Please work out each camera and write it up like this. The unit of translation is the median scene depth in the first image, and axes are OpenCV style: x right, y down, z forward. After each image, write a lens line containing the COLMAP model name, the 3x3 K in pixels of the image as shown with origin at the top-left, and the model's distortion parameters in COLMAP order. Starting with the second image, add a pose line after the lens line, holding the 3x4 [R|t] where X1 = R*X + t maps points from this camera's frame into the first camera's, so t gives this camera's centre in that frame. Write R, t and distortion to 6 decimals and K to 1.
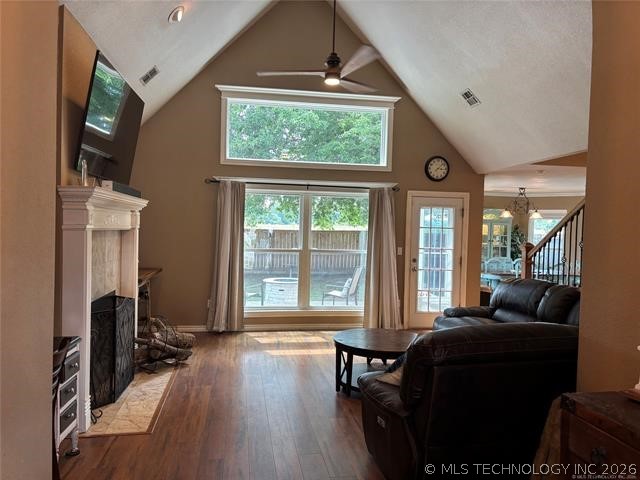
lens RADIAL K [[482.0, 0, 323.3], [0, 482.0, 242.7], [0, 0, 1]] dist [0.067683, -0.096730]
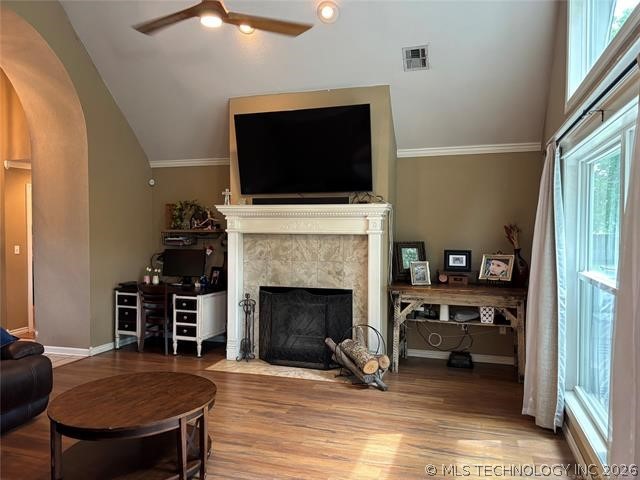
lens RADIAL K [[482.0, 0, 323.3], [0, 482.0, 242.7], [0, 0, 1]] dist [0.067683, -0.096730]
pose [[-0.453322, -0.000962, -0.891346, 0.411971], [-0.042790, 0.998870, 0.020684, -0.019804], [0.890319, 0.047517, -0.452851, 1.049566]]
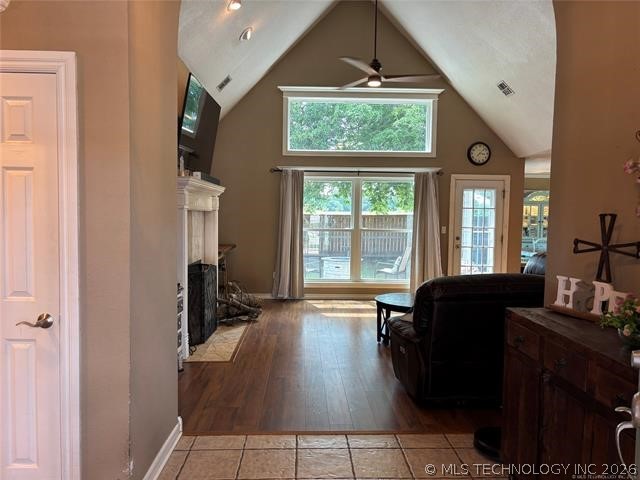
lens RADIAL K [[482.0, 0, 323.3], [0, 482.0, 242.7], [0, 0, 1]] dist [0.067683, -0.096730]
pose [[0.991686, -0.003417, -0.128633, 0.033061], [0.006861, 0.999629, 0.026341, 0.017436], [0.128495, -0.027004, 0.991342, -0.143622]]
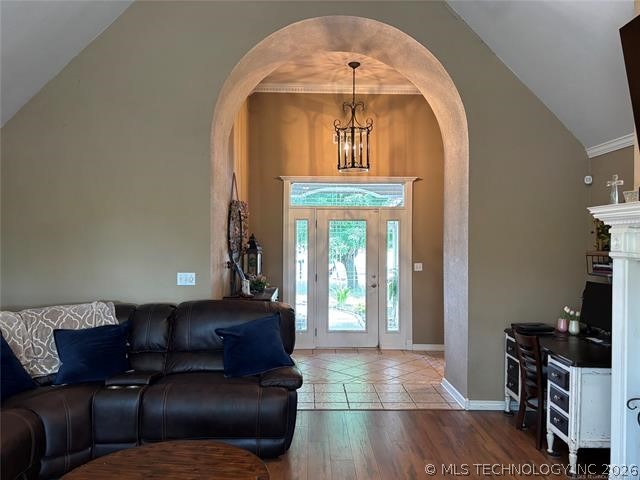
lens RADIAL K [[482.0, 0, 323.3], [0, 482.0, 242.7], [0, 0, 1]] dist [0.067683, -0.096730]
pose [[-0.988630, -0.031310, 0.147075, -0.063536], [-0.026621, 0.999076, 0.033740, -0.034771], [-0.147996, 0.029441, -0.988550, 0.994901]]
